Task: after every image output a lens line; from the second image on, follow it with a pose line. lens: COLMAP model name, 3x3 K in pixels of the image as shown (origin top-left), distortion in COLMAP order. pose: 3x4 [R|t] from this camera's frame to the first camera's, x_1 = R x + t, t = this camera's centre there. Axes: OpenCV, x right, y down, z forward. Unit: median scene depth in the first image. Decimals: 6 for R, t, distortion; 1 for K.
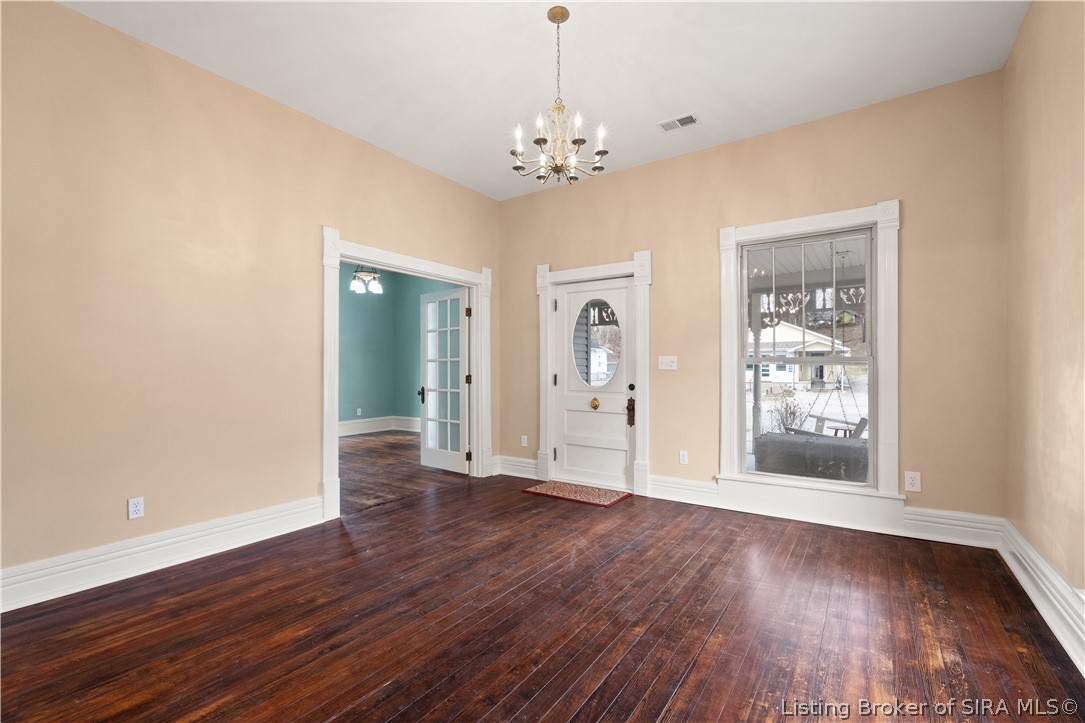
lens RADIAL K [[481.6, 0, 538.8], [0, 481.6, 364.0], [0, 0, 1]] dist [-0.001870, 0.000258]
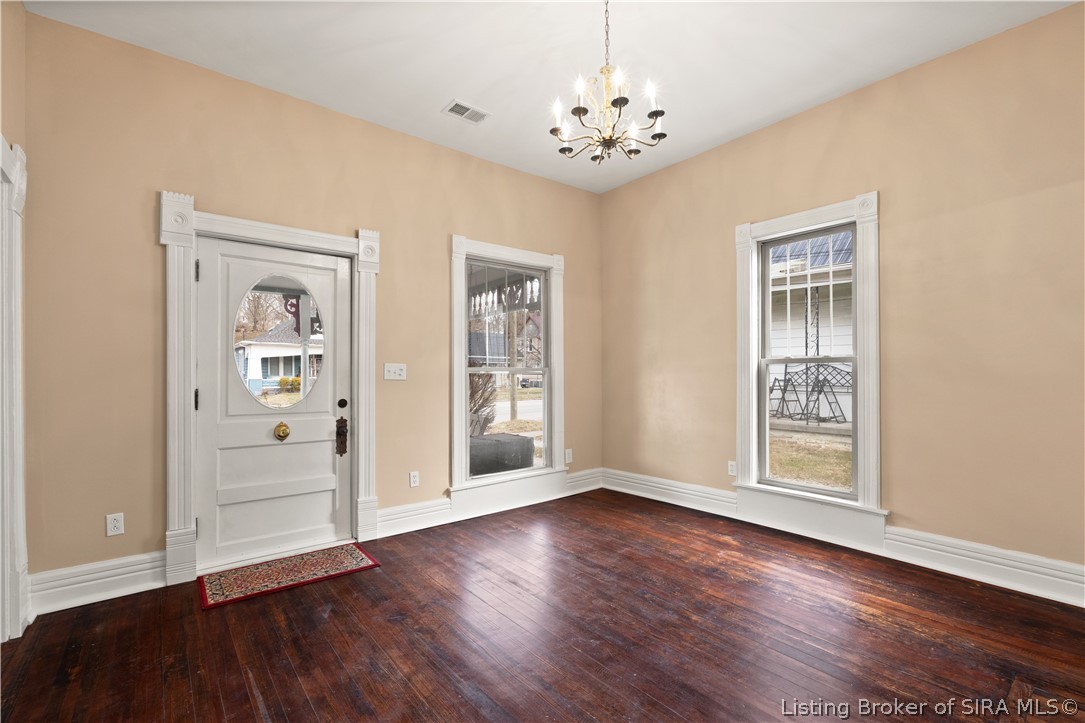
lens RADIAL K [[481.6, 0, 541.6], [0, 481.6, 366.7], [0, 0, 1]] dist [-0.001870, 0.000258]
pose [[0.279386, 0.016098, 0.960044, -0.482522], [-0.002135, 0.999867, -0.016144, 0.002076], [-0.960176, 0.002461, 0.279384, 0.527897]]
